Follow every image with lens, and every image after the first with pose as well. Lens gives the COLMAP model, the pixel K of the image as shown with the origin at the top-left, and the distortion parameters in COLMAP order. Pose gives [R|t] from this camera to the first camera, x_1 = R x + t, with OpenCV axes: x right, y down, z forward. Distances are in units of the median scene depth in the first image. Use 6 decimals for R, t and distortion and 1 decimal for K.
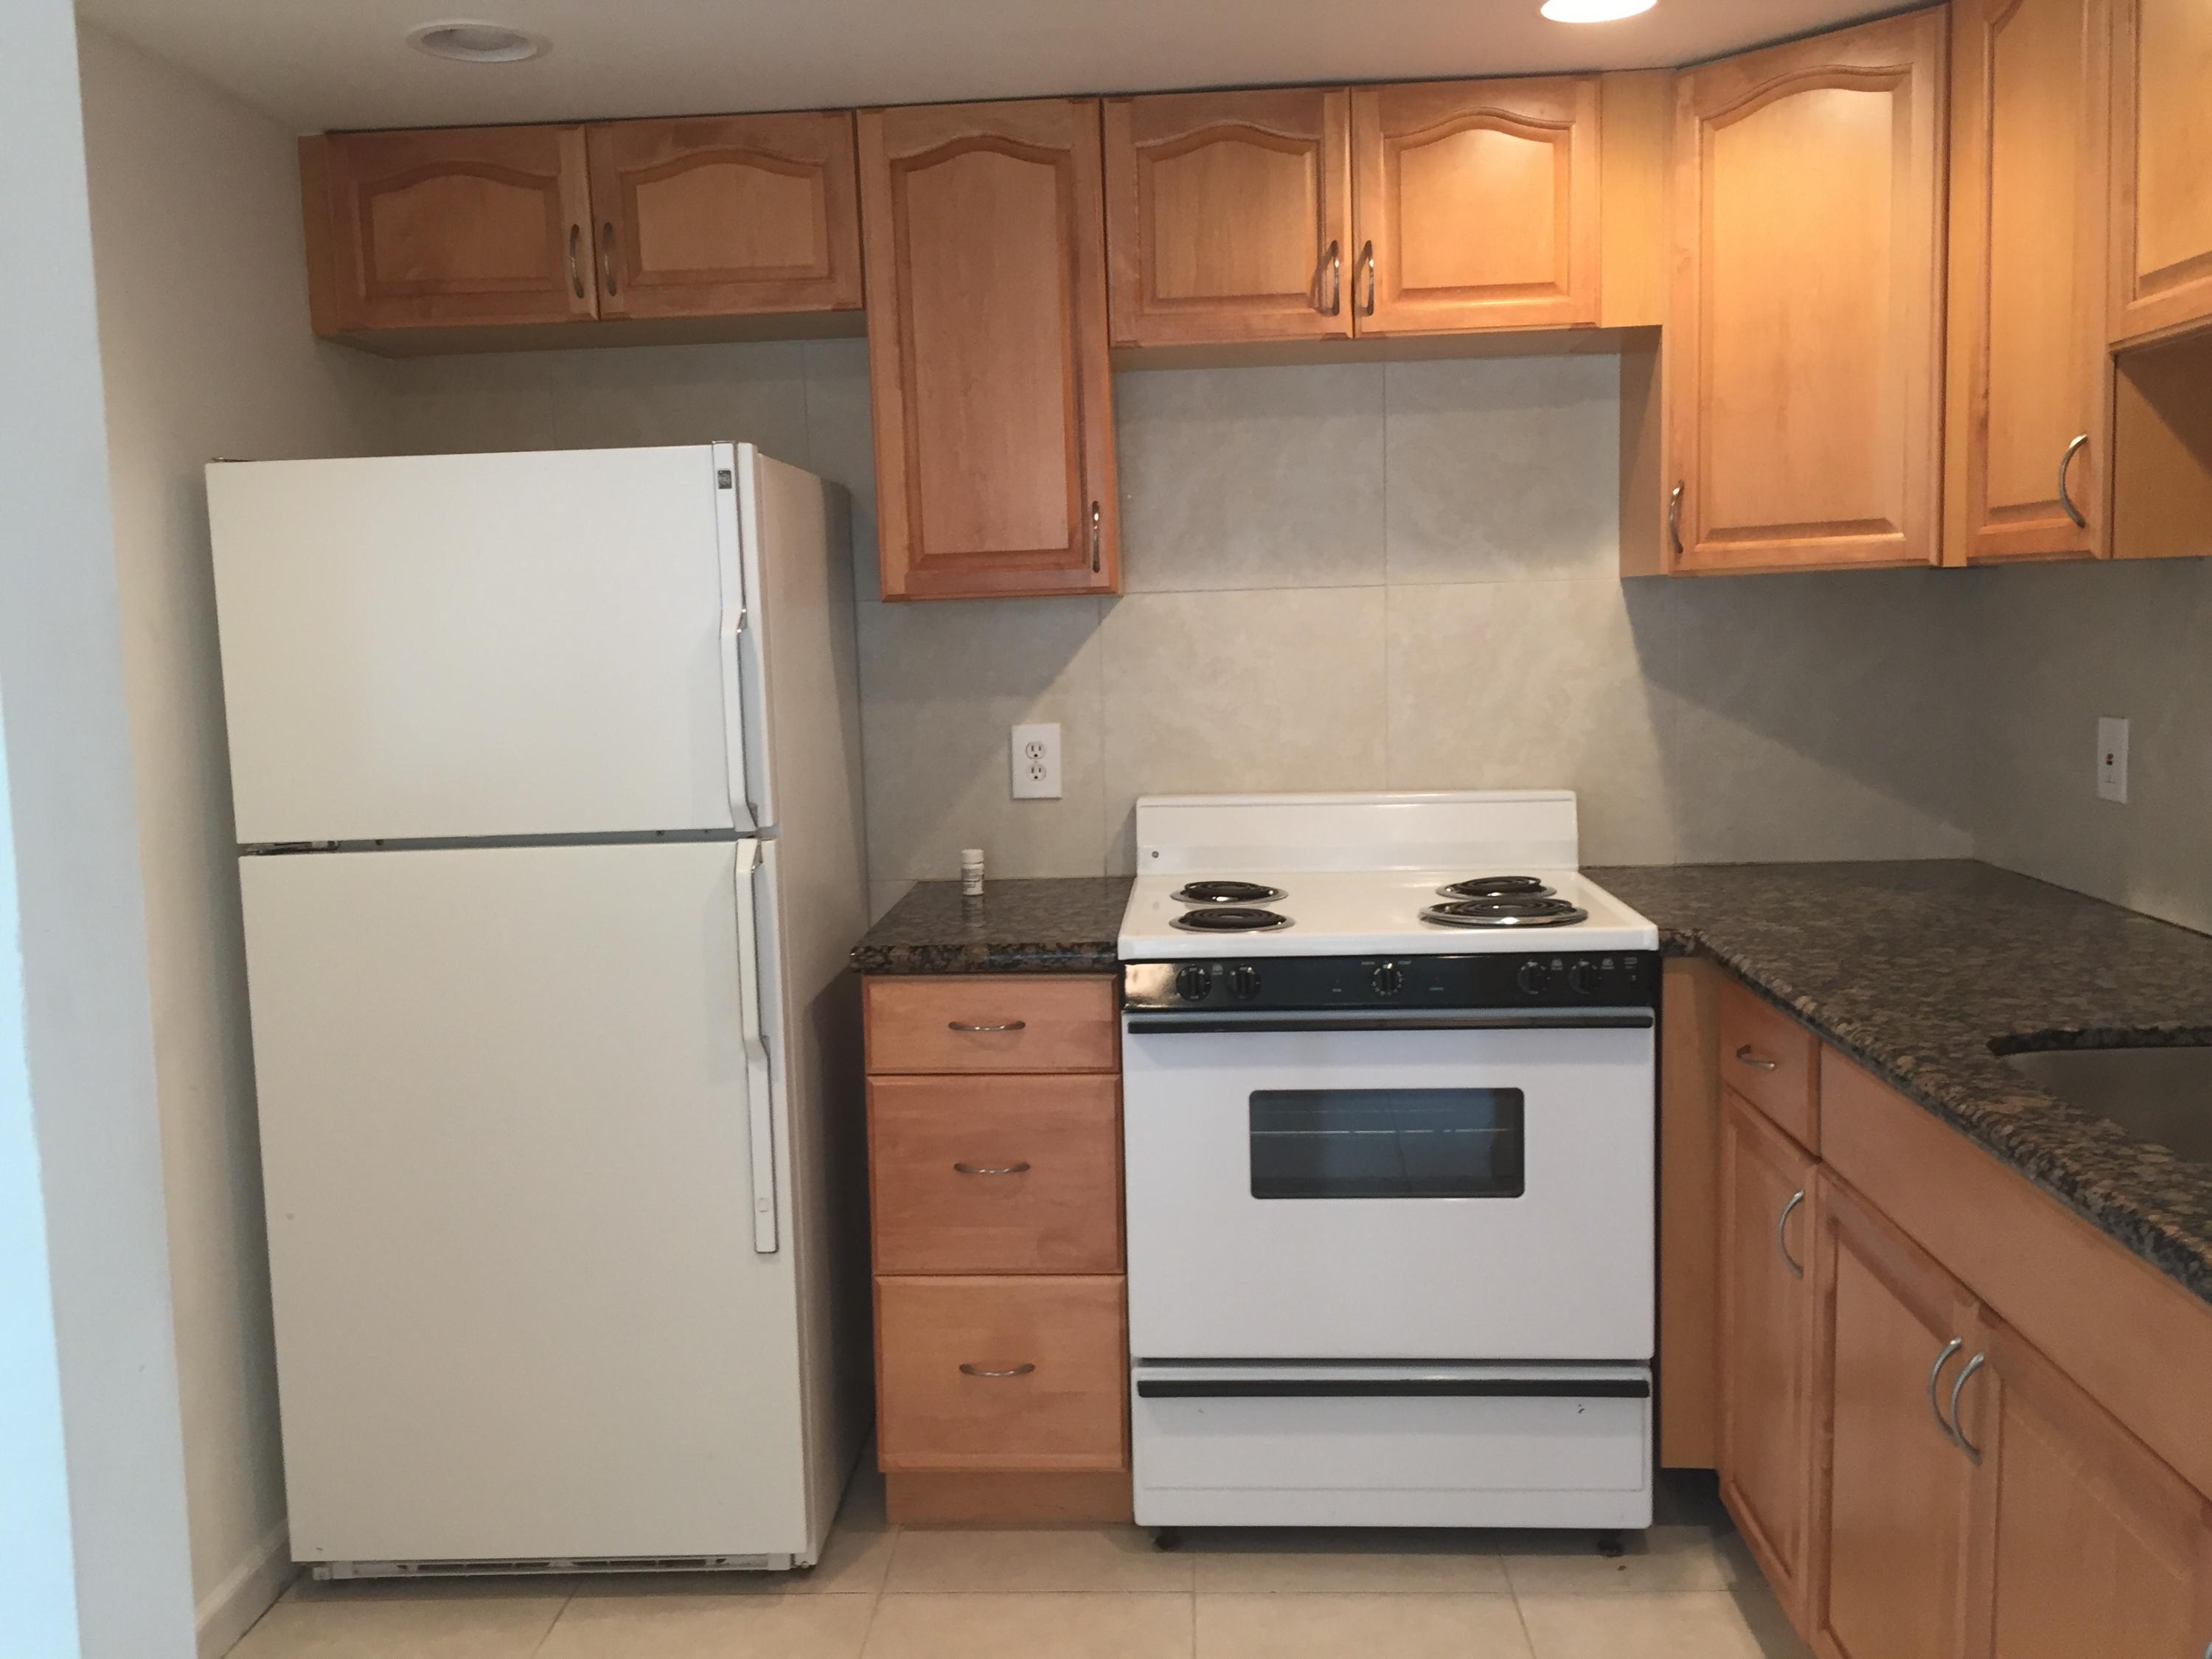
lens RADIAL K [[1878.9, 0, 1109.9], [0, 1878.9, 810.4], [0, 0, 1]] dist [0.067911, -0.107586]
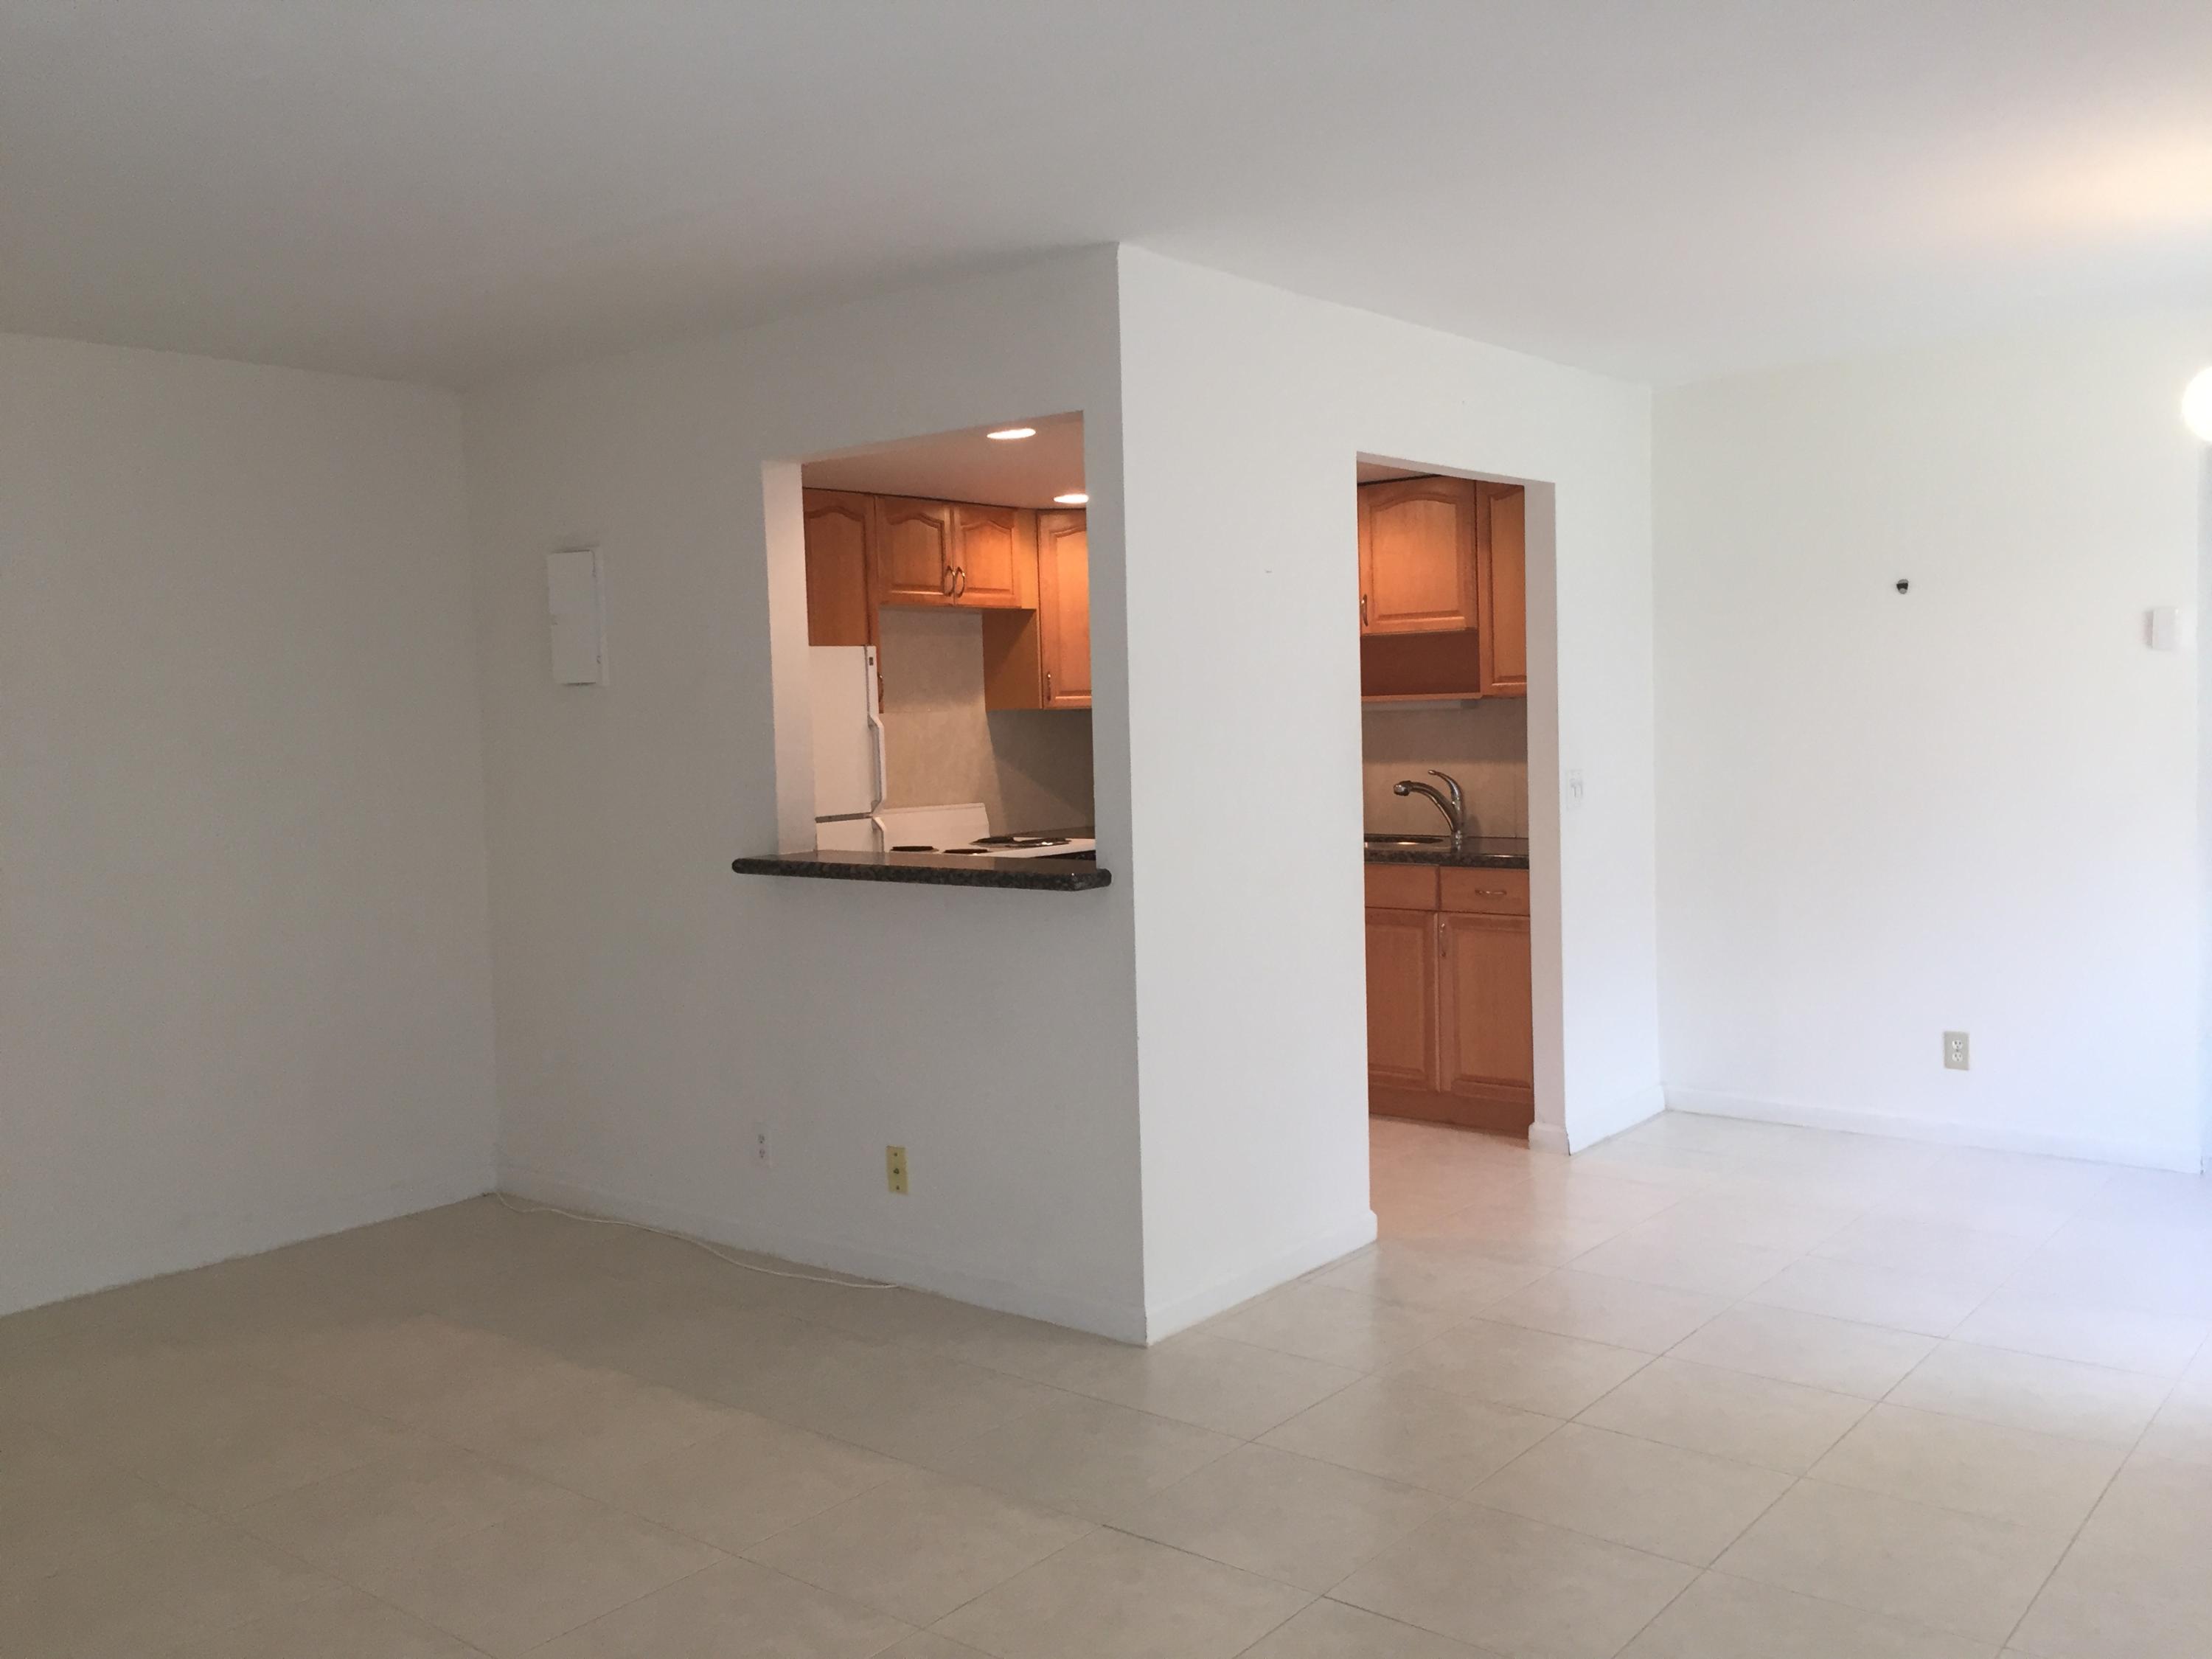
lens RADIAL K [[1878.9, 0, 1109.9], [0, 1878.9, 810.4], [0, 0, 1]] dist [0.067911, -0.107586]
pose [[0.588369, -0.033354, 0.807904, -1.653895], [0.095597, 0.995011, -0.028542, 0.086336], [-0.802921, 0.094026, 0.588622, -0.503229]]
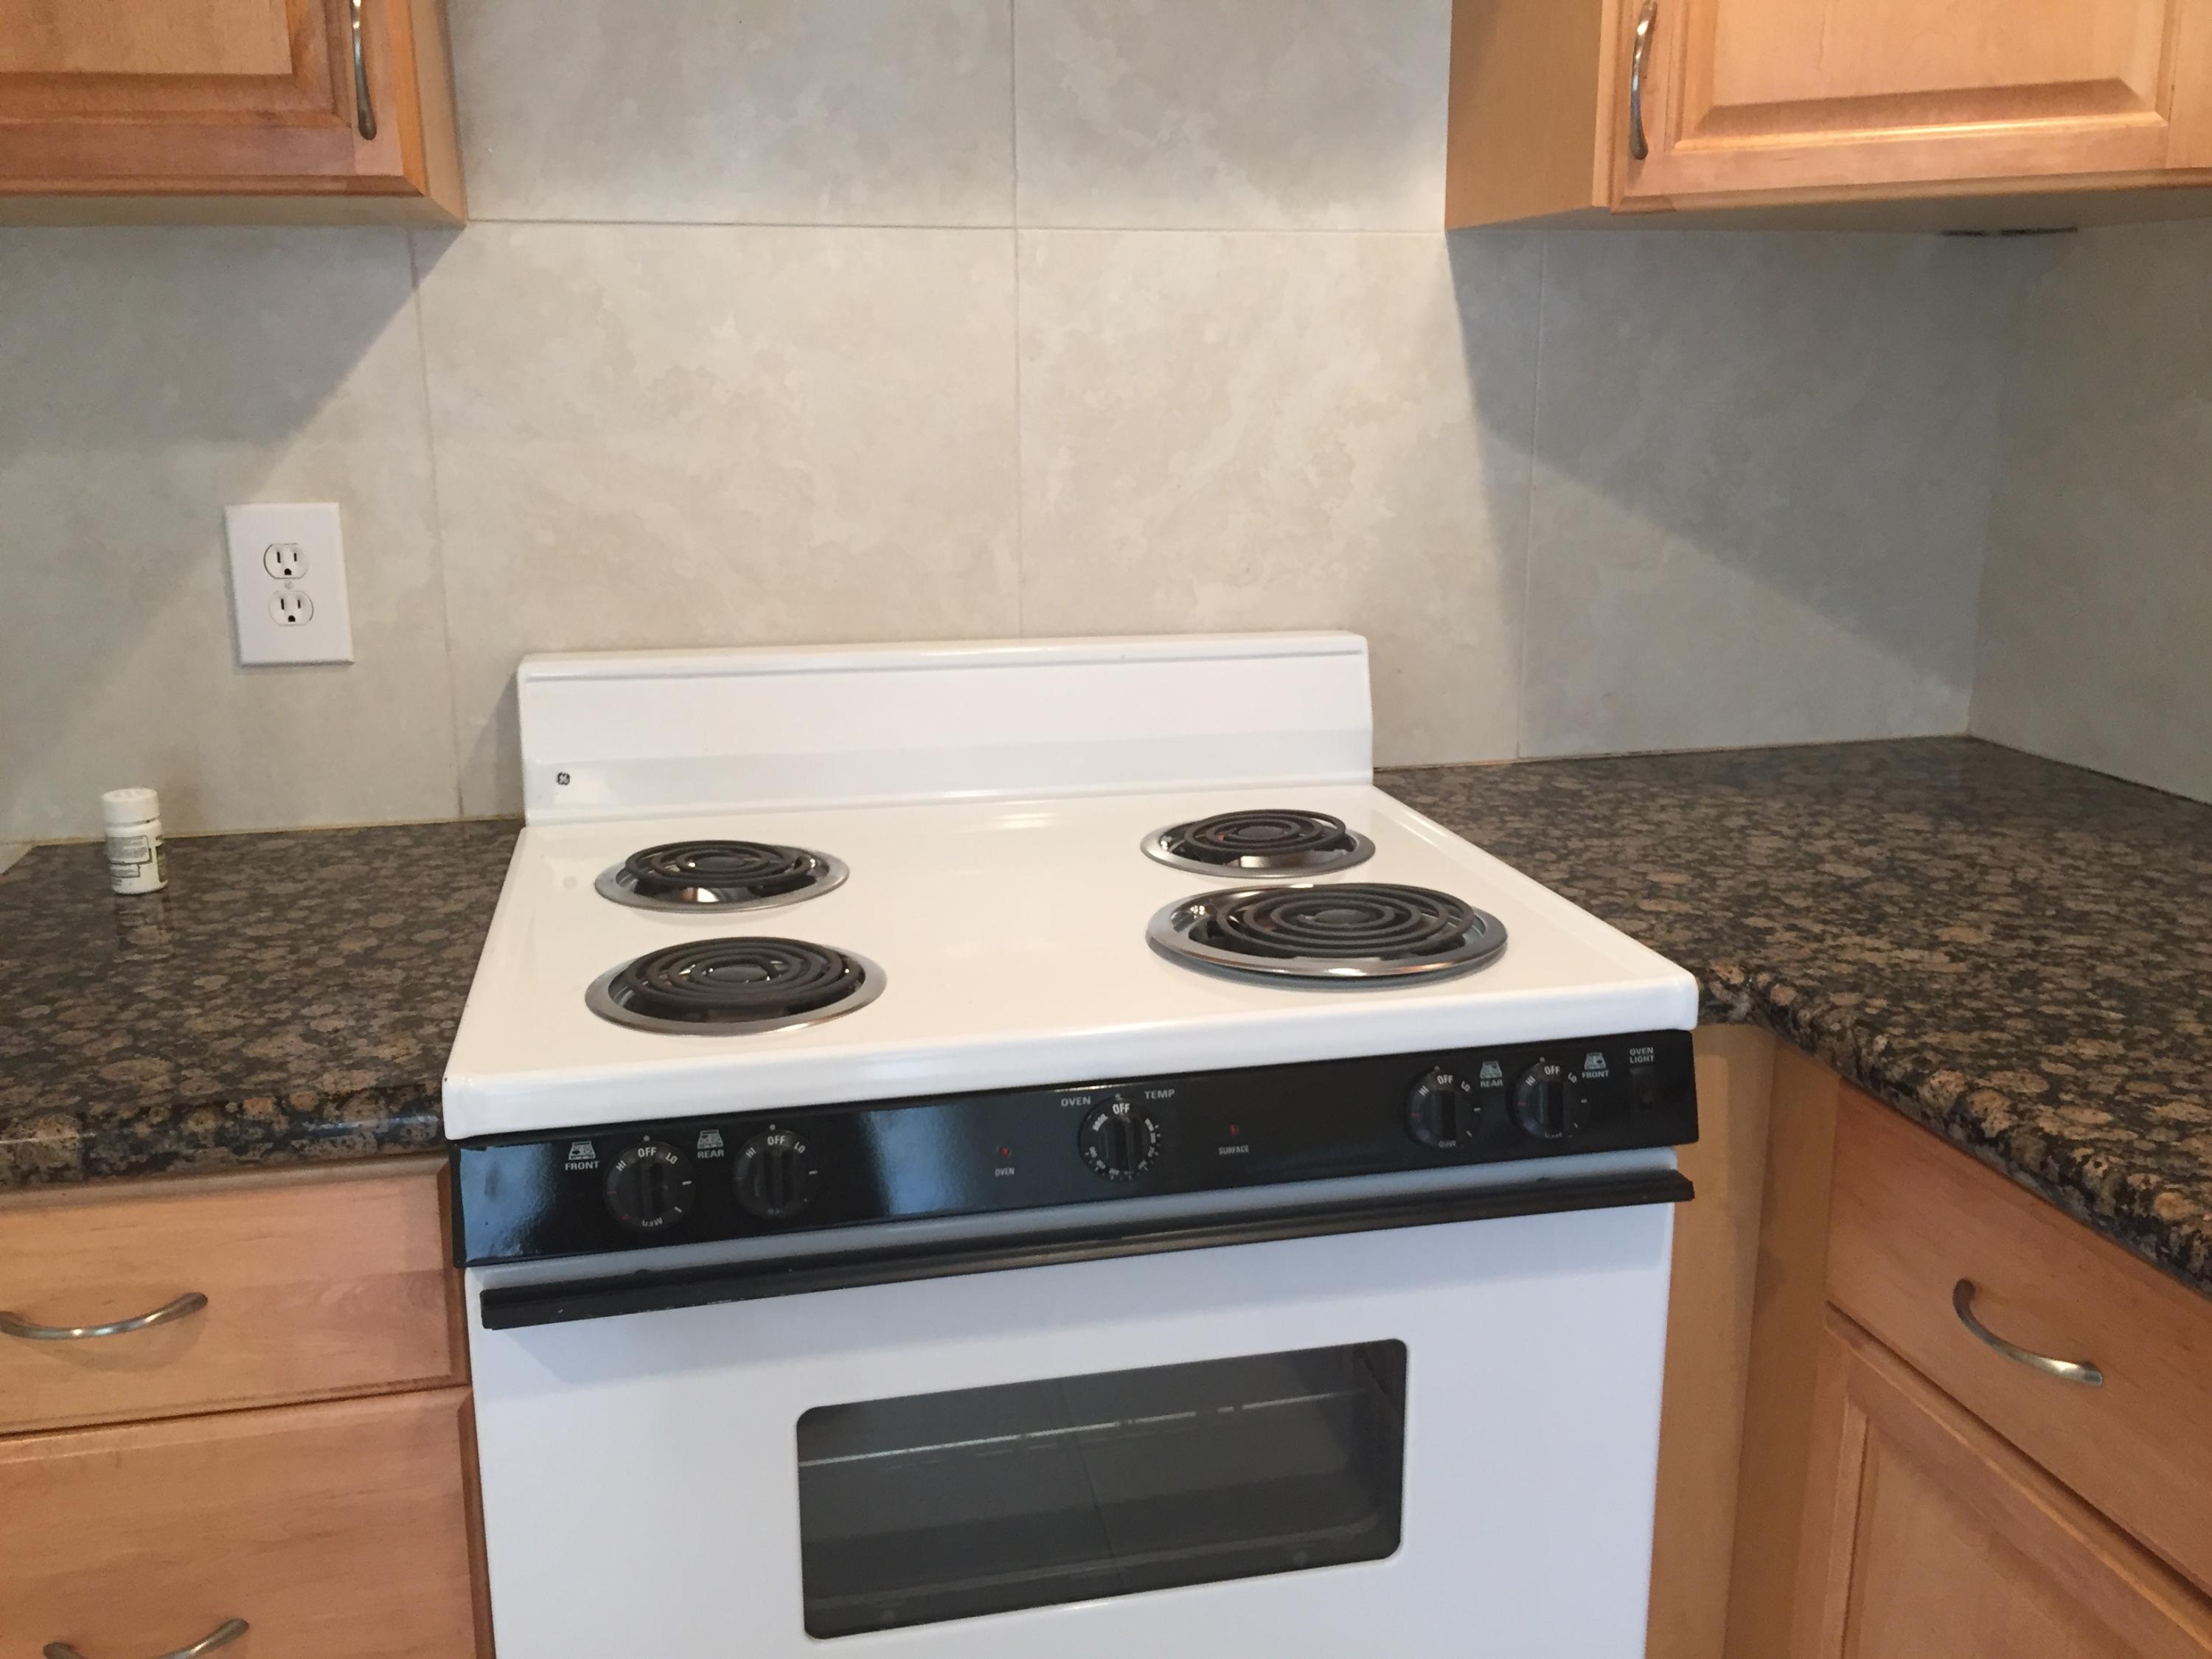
lens RADIAL K [[1878.9, 0, 1109.9], [0, 1878.9, 810.4], [0, 0, 1]] dist [0.067911, -0.107586]
pose [[0.961155, -0.042667, 0.272691, 0.030097], [0.007637, 0.991713, 0.128249, -0.033593], [-0.275903, -0.121185, 0.953516, 0.554372]]
